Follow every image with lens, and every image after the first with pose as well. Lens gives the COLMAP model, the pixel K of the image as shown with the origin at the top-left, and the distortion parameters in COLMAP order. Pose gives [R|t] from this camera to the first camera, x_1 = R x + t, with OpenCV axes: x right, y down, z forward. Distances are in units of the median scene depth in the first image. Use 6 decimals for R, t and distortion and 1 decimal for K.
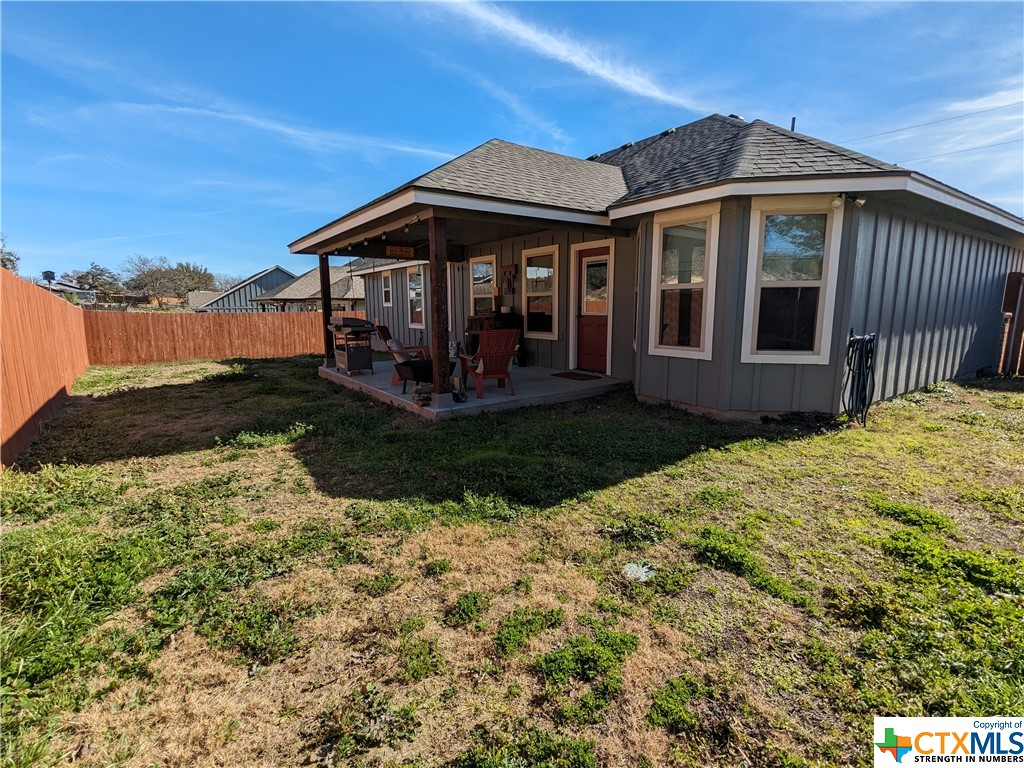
lens RADIAL K [[485.6, 0, 511.0], [0, 485.6, 385.6], [0, 0, 1]] dist [0.000615, -0.000199]
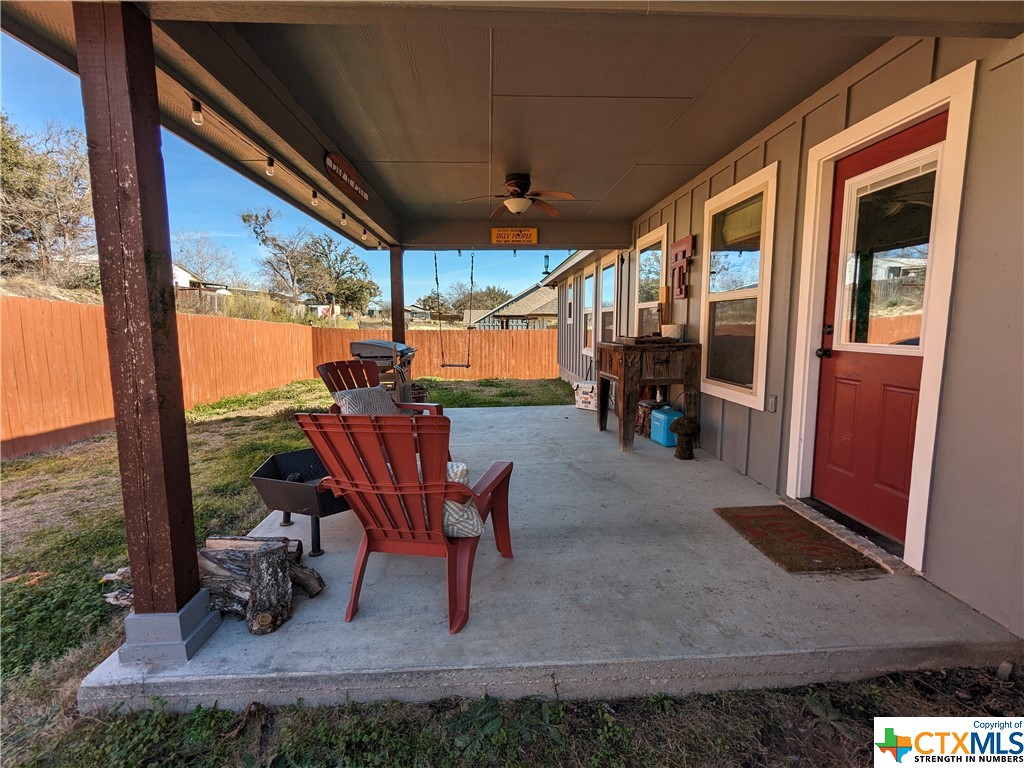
lens RADIAL K [[485.6, 0, 511.0], [0, 485.6, 385.6], [0, 0, 1]] dist [0.000615, -0.000199]
pose [[0.846115, 0.067710, -0.528683, 0.116835], [-0.085173, 0.996328, -0.008710, -0.083737], [0.526152, 0.052399, 0.848775, 0.505031]]
